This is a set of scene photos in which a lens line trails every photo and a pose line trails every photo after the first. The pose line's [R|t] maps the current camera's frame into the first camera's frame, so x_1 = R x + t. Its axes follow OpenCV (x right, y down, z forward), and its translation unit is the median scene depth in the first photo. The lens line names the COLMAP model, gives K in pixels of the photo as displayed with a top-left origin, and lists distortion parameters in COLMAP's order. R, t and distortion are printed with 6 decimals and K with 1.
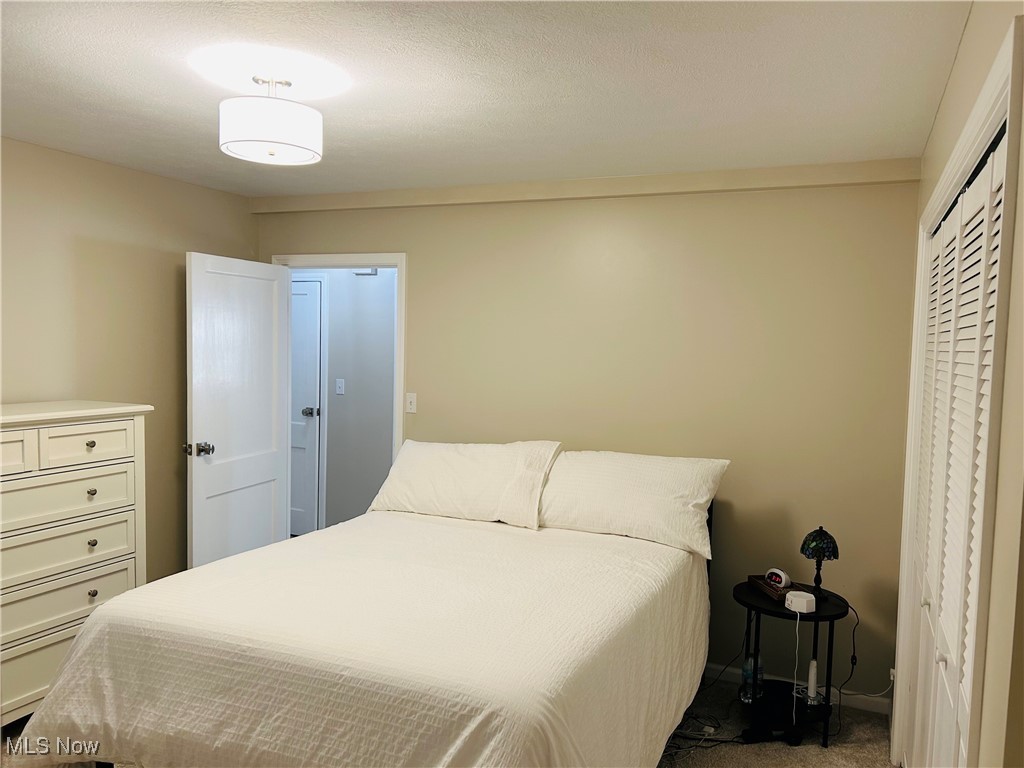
lens RADIAL K [[770.8, 0, 520.4], [0, 770.8, 382.5], [0, 0, 1]] dist [0.061864, -0.076893]
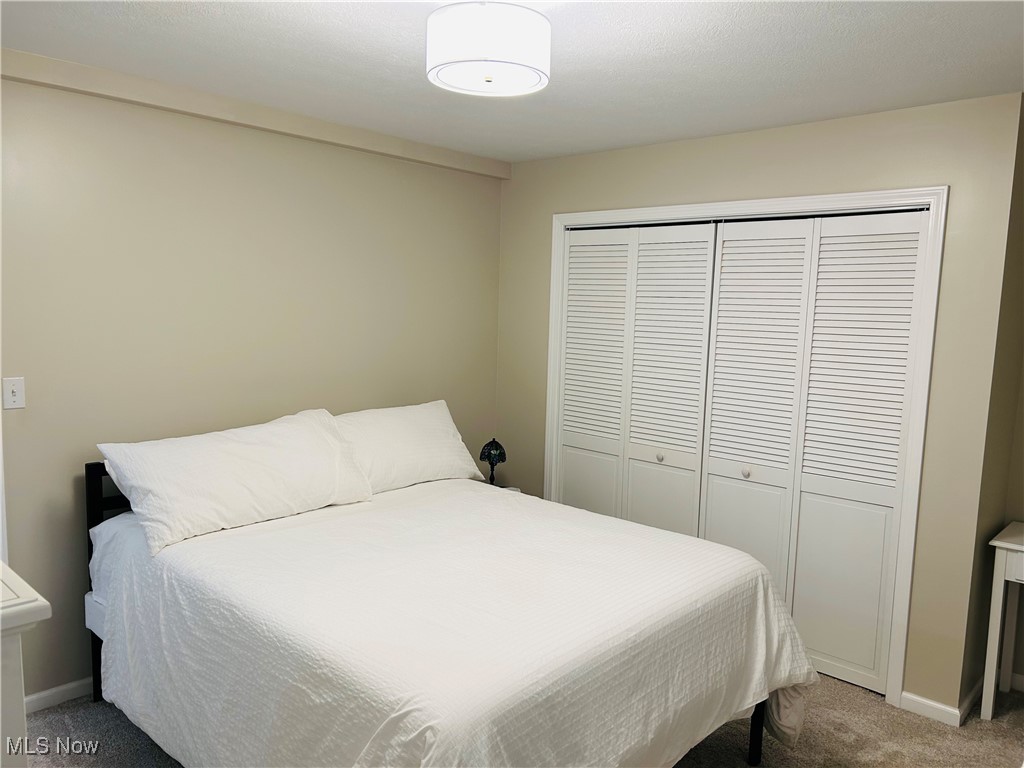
lens RADIAL K [[770.8, 0, 519.9], [0, 770.8, 390.6], [0, 0, 1]] dist [0.061864, -0.076893]
pose [[0.324511, -0.127983, 0.937183, -1.263851], [0.028707, 0.991680, 0.125485, -0.091757], [-0.945446, -0.013818, 0.325485, 0.818616]]
